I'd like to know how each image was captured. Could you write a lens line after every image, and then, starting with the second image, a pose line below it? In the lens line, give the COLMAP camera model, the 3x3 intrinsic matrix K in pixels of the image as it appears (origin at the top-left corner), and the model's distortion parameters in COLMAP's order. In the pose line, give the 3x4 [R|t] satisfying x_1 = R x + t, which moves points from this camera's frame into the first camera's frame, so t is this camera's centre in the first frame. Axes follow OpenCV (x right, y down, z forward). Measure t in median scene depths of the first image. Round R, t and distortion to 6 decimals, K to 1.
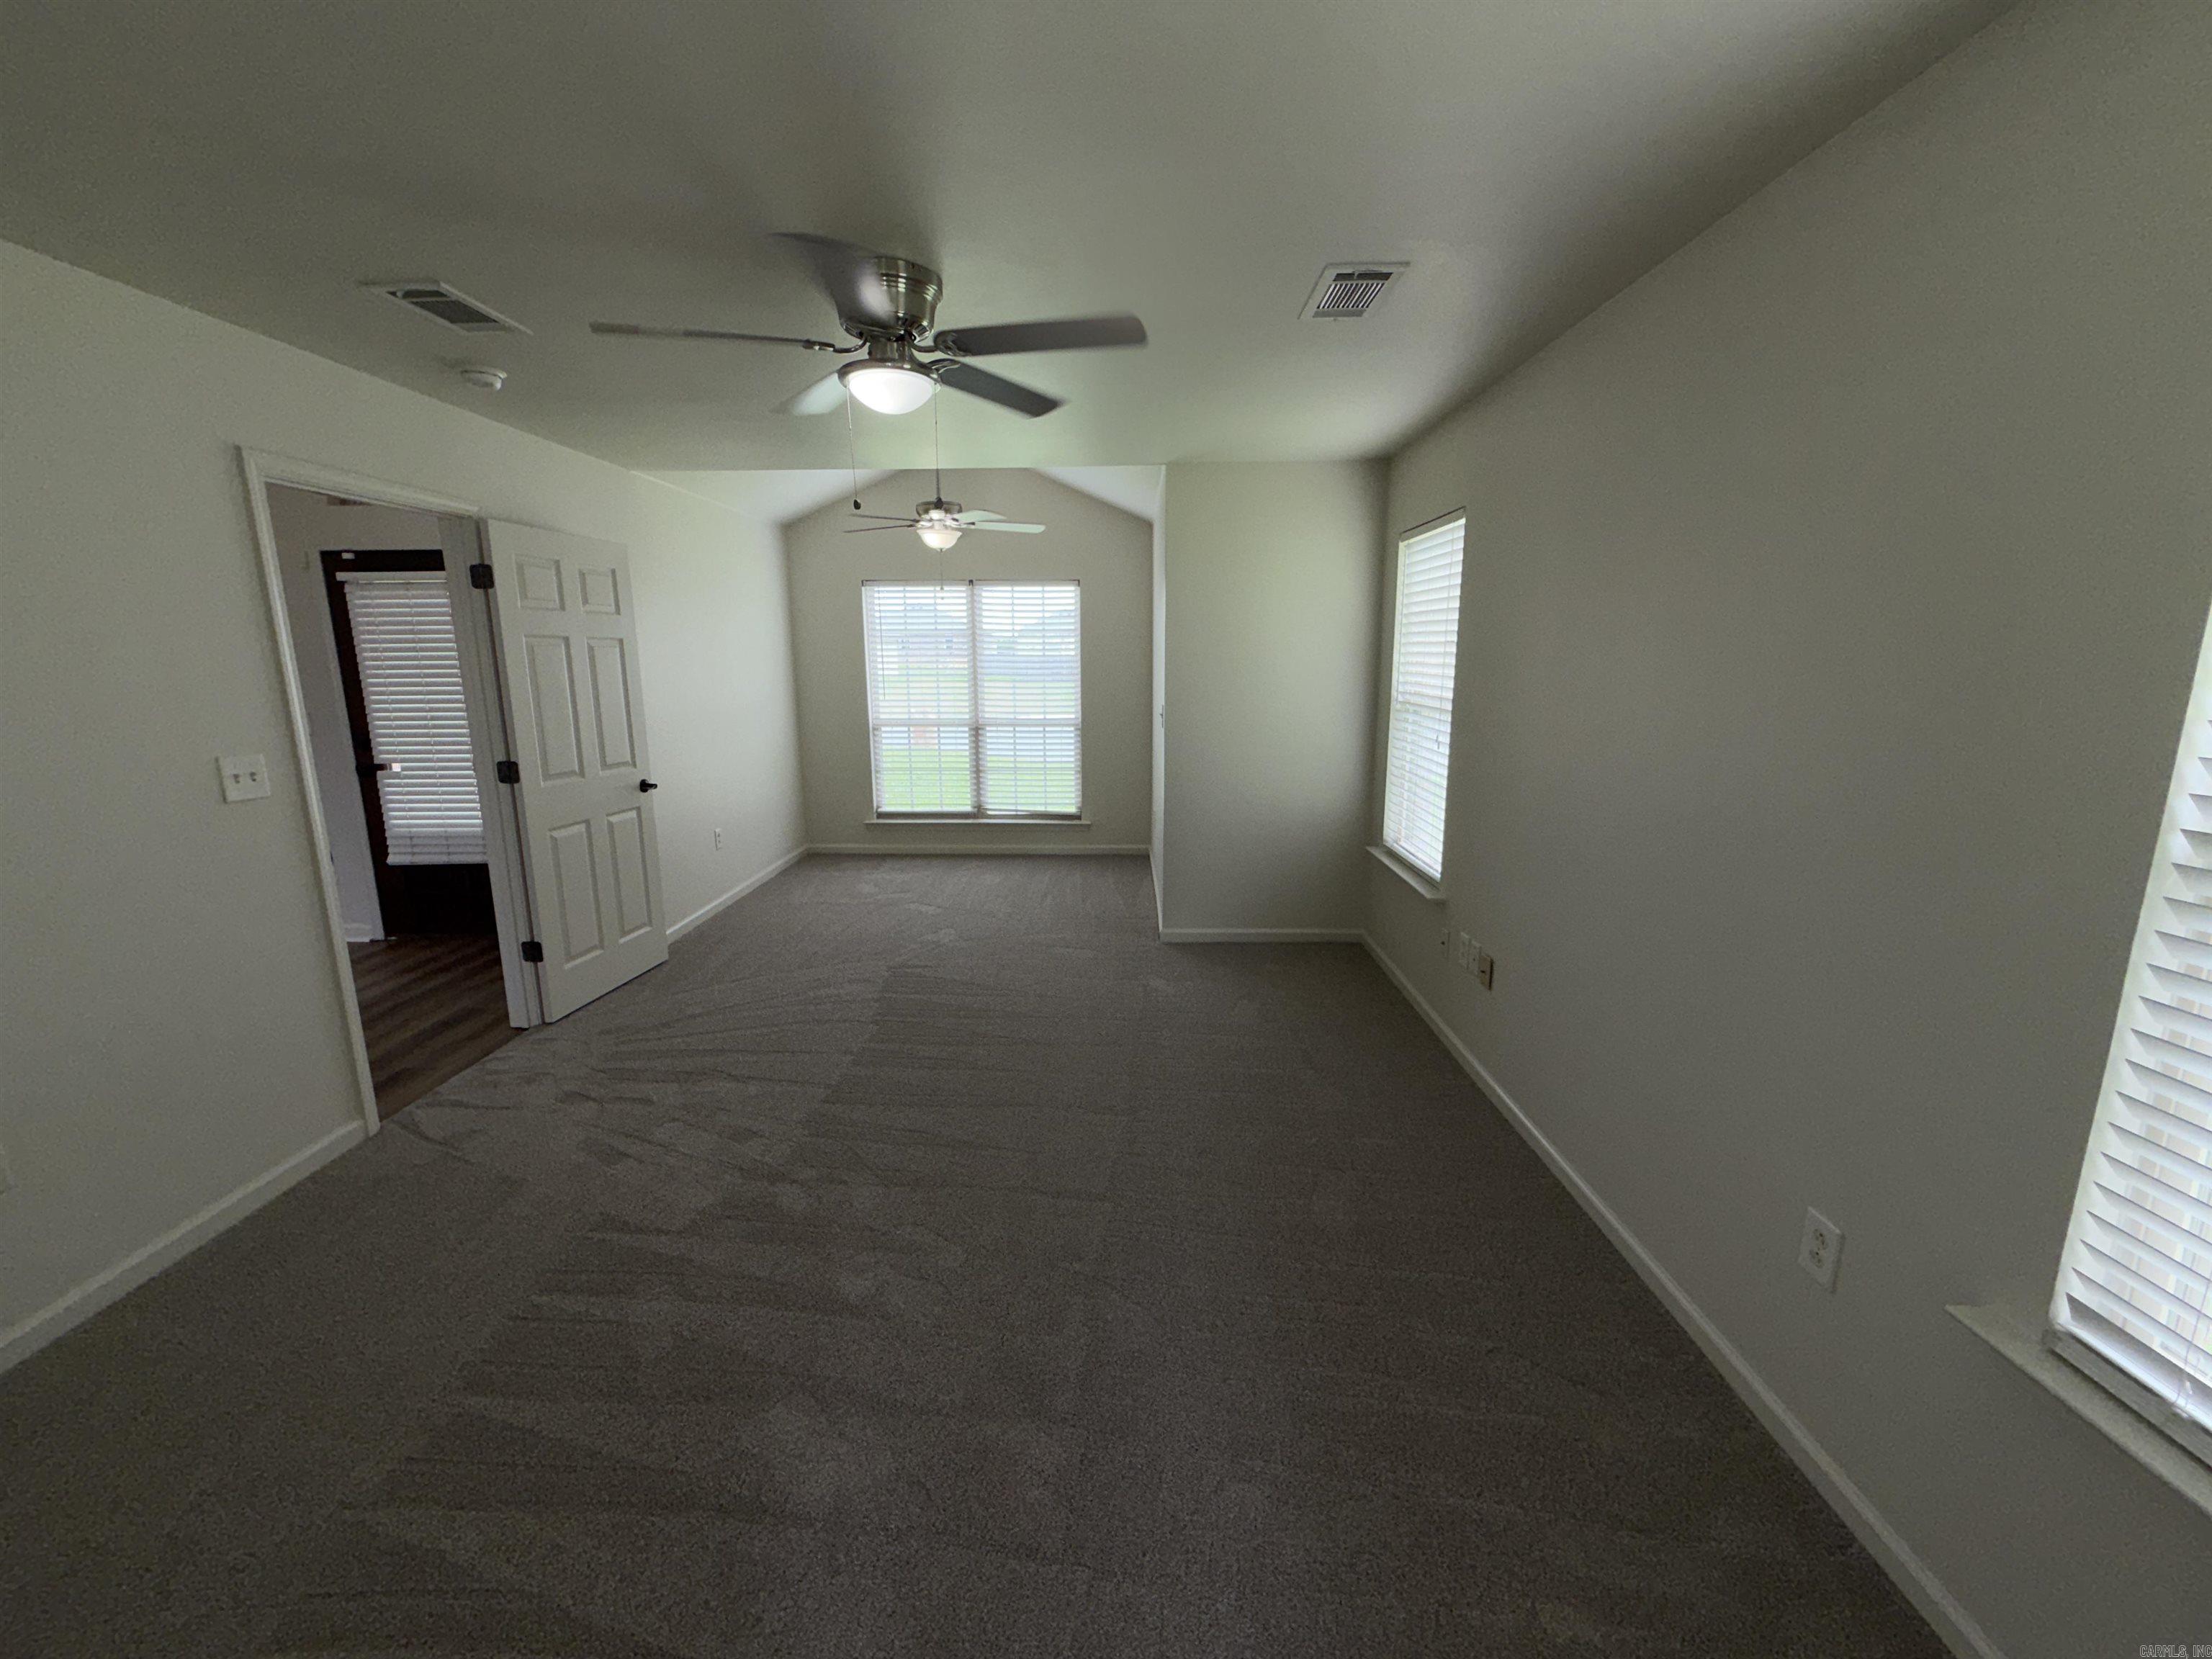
lens RADIAL K [[886.9, 0, 1113.5], [0, 886.9, 825.6], [0, 0, 1]] dist [-0.001315, -0.000241]
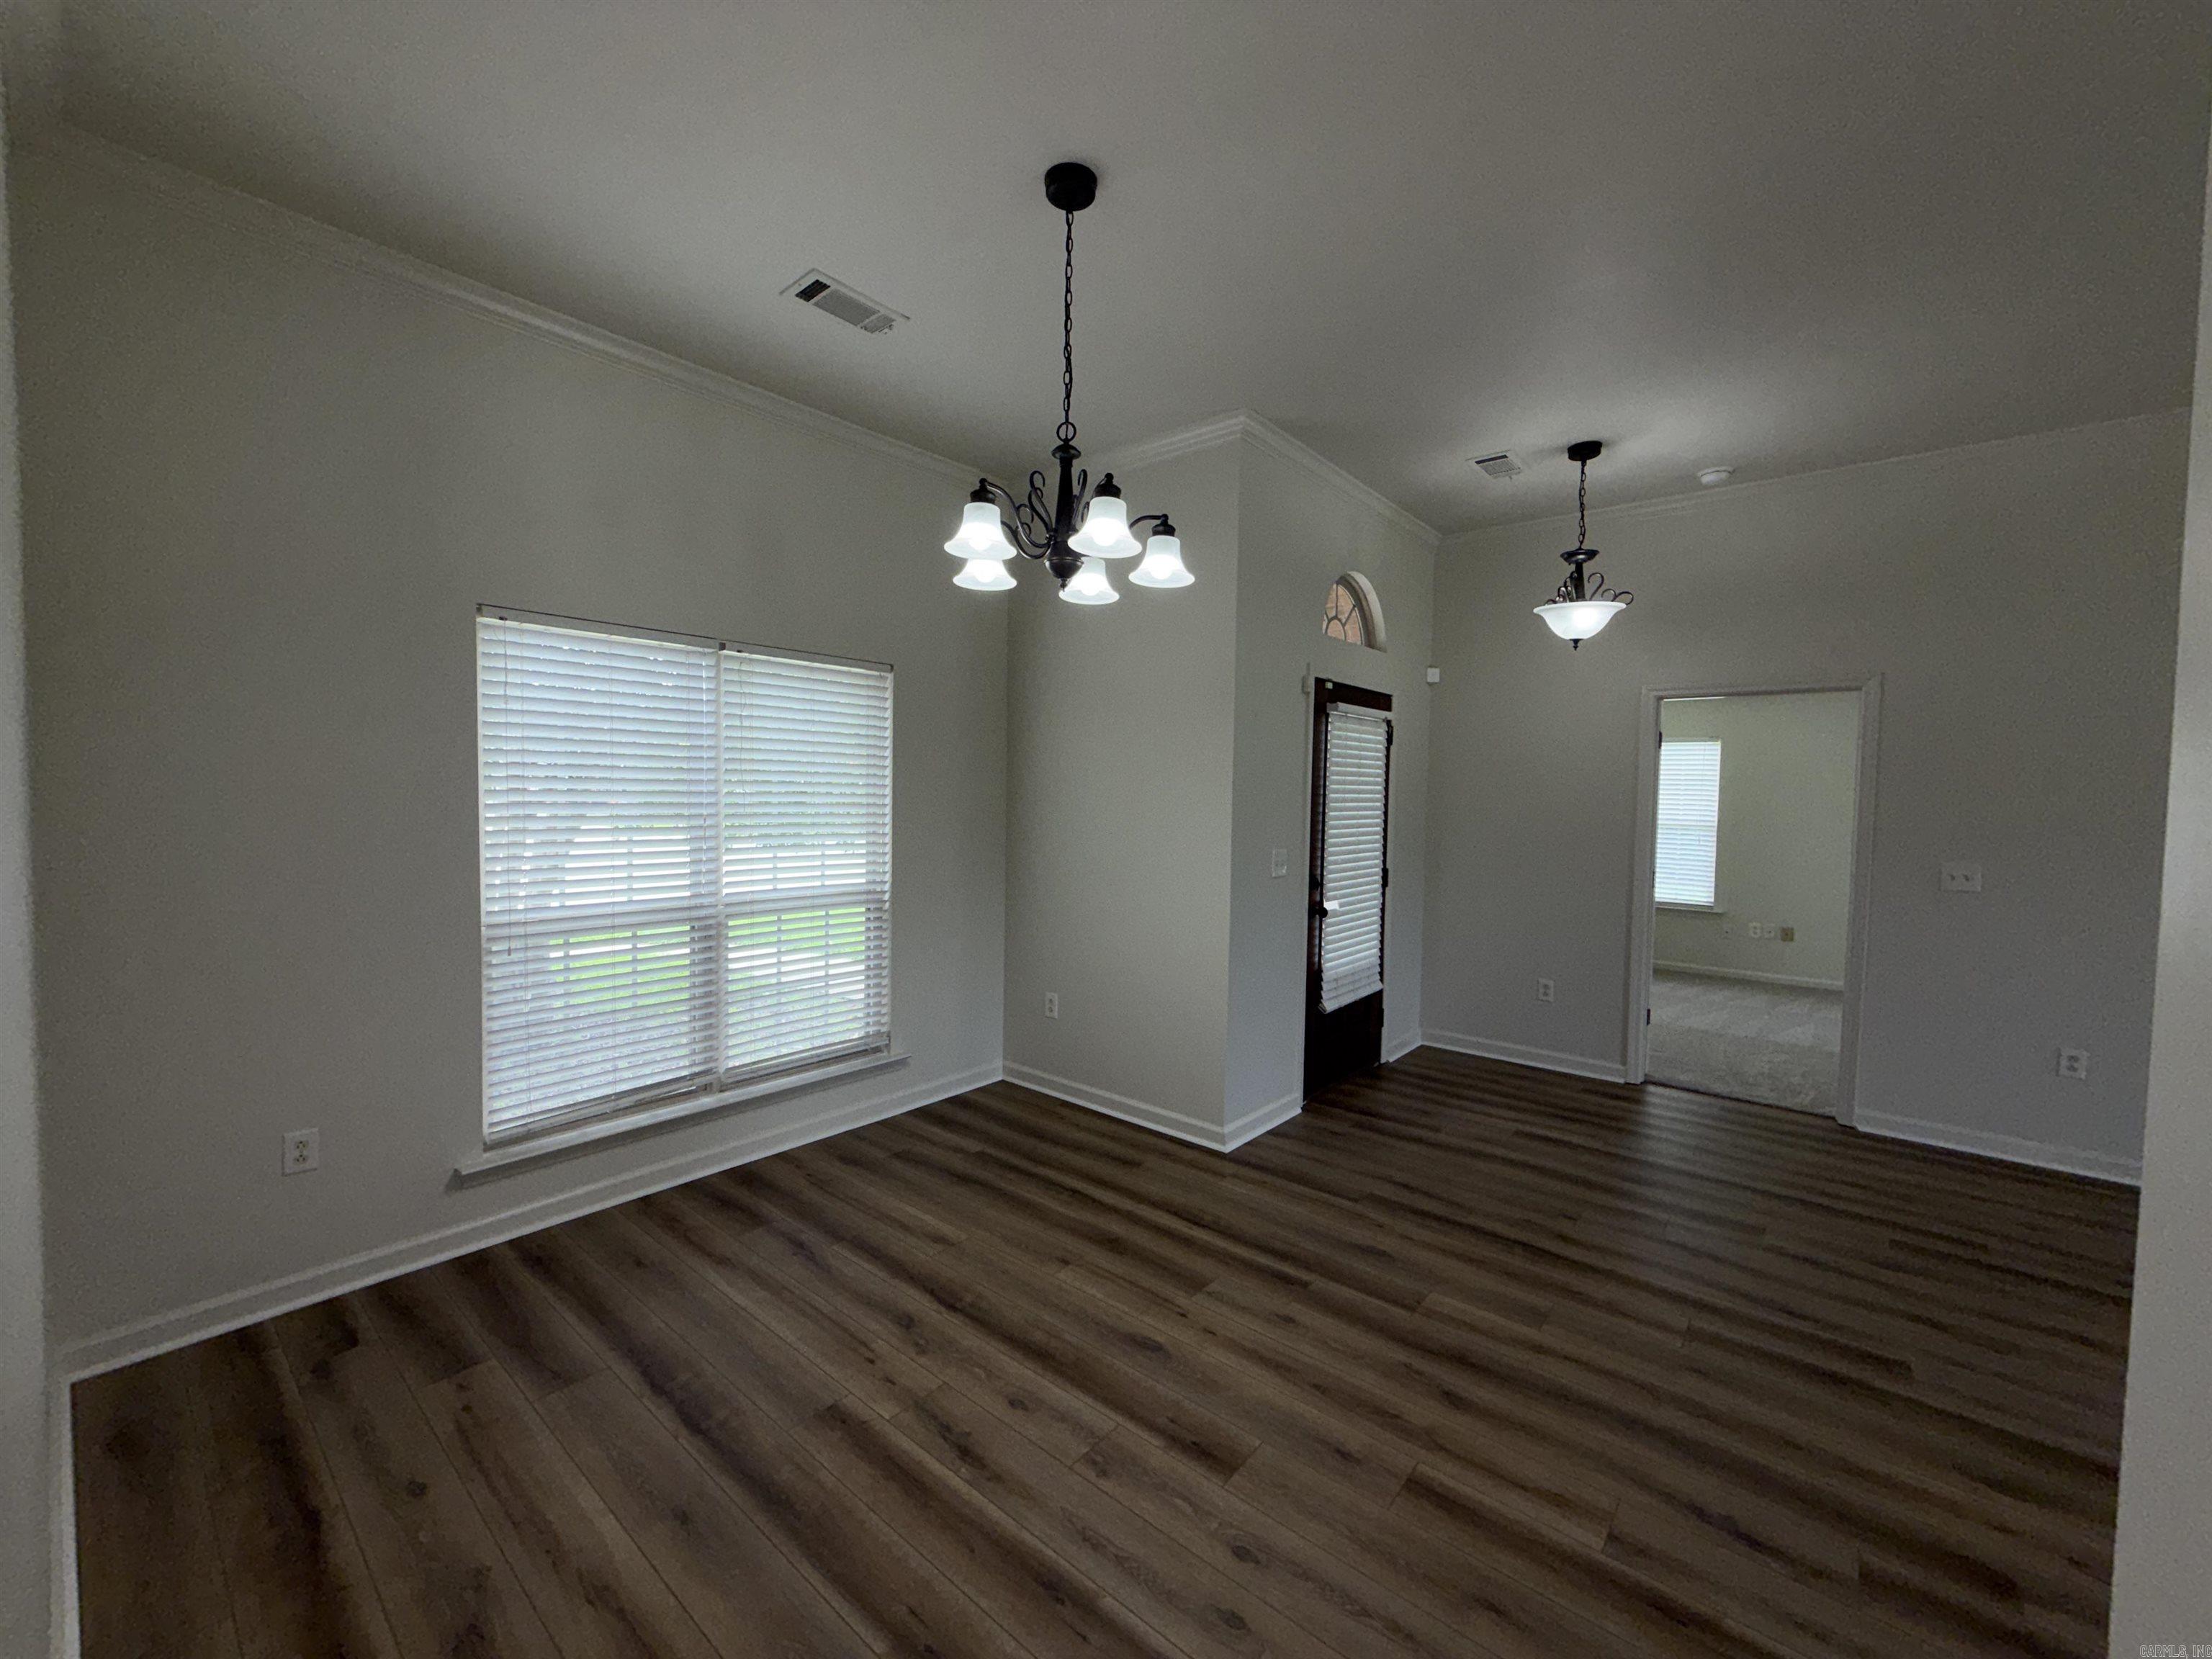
lens RADIAL K [[883.2, 0, 1100.5], [0, 883.2, 832.9], [0, 0, 1]] dist [-0.001744, 0.000498]
pose [[0.652164, -0.032669, 0.757373, -1.678228], [0.123060, 0.990382, -0.063245, -0.112418], [-0.748023, 0.134449, 0.649912, 0.564493]]
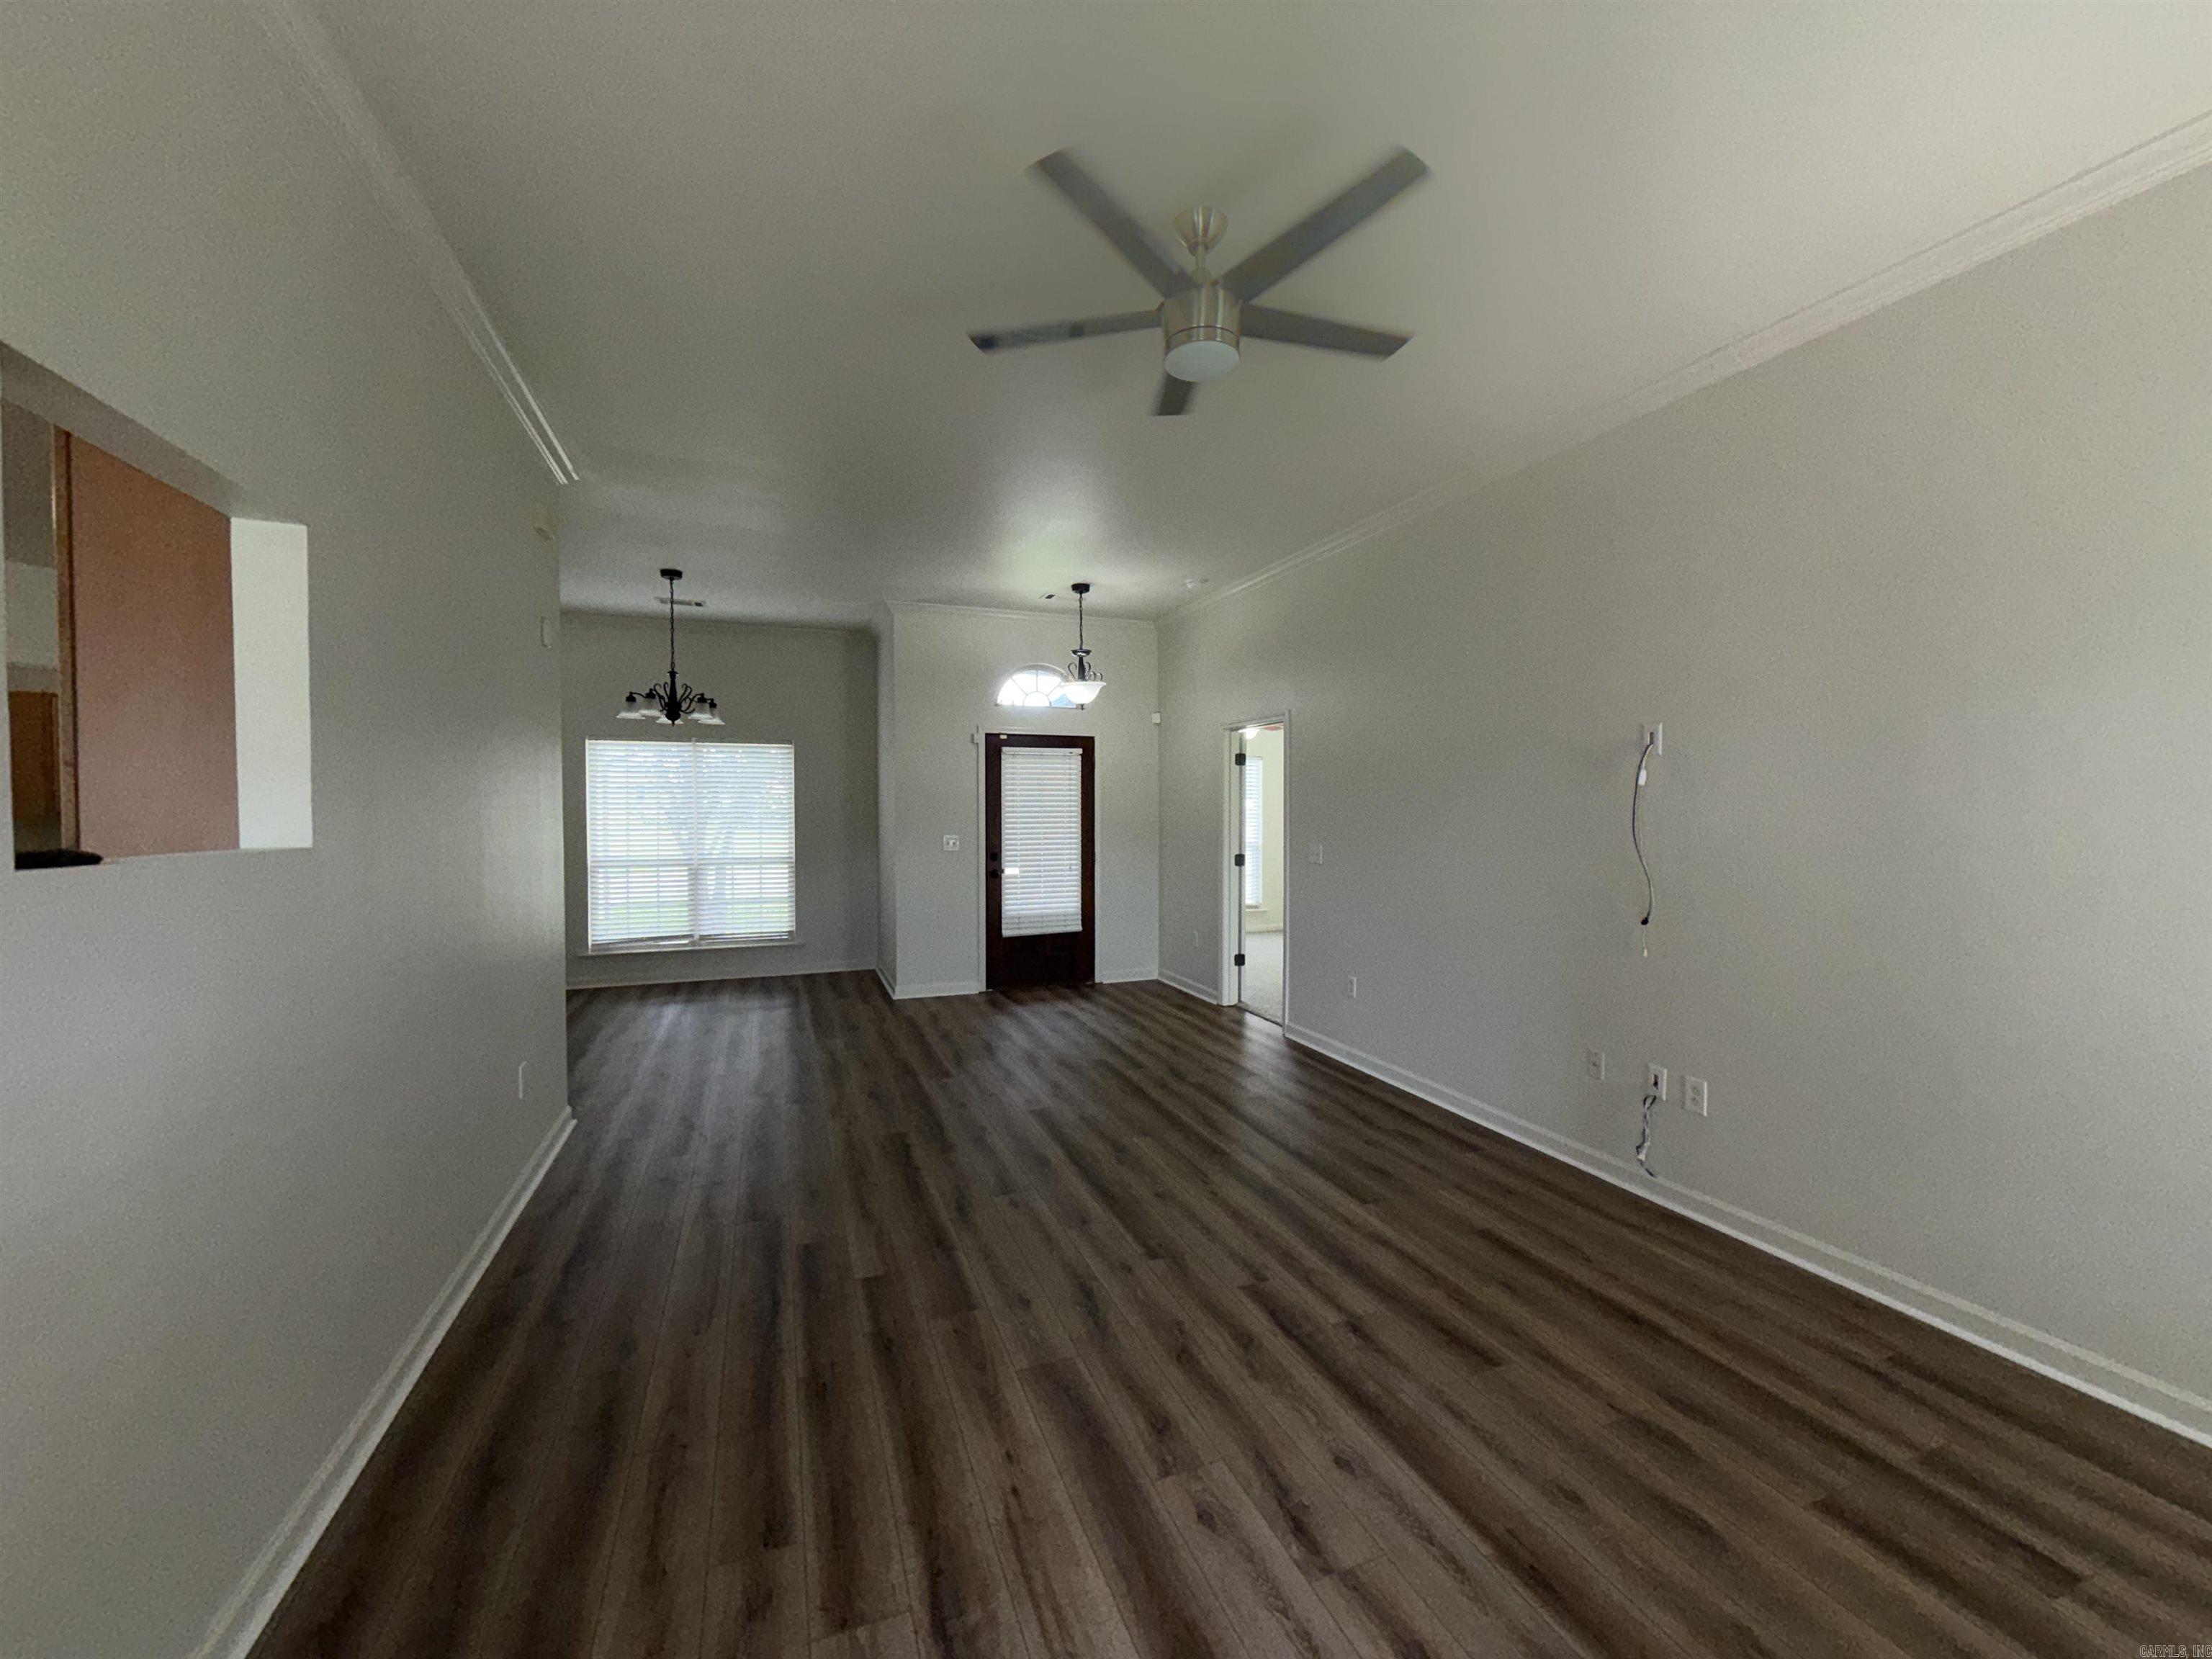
lens RADIAL K [[886.9, 0, 1113.5], [0, 886.9, 825.6], [0, 0, 1]] dist [-0.001315, -0.000241]
pose [[0.932768, -0.018334, 0.360010, -1.198067], [0.072453, 0.987861, -0.137412, 0.078865], [-0.353121, 0.154257, 0.922773, -0.479527]]
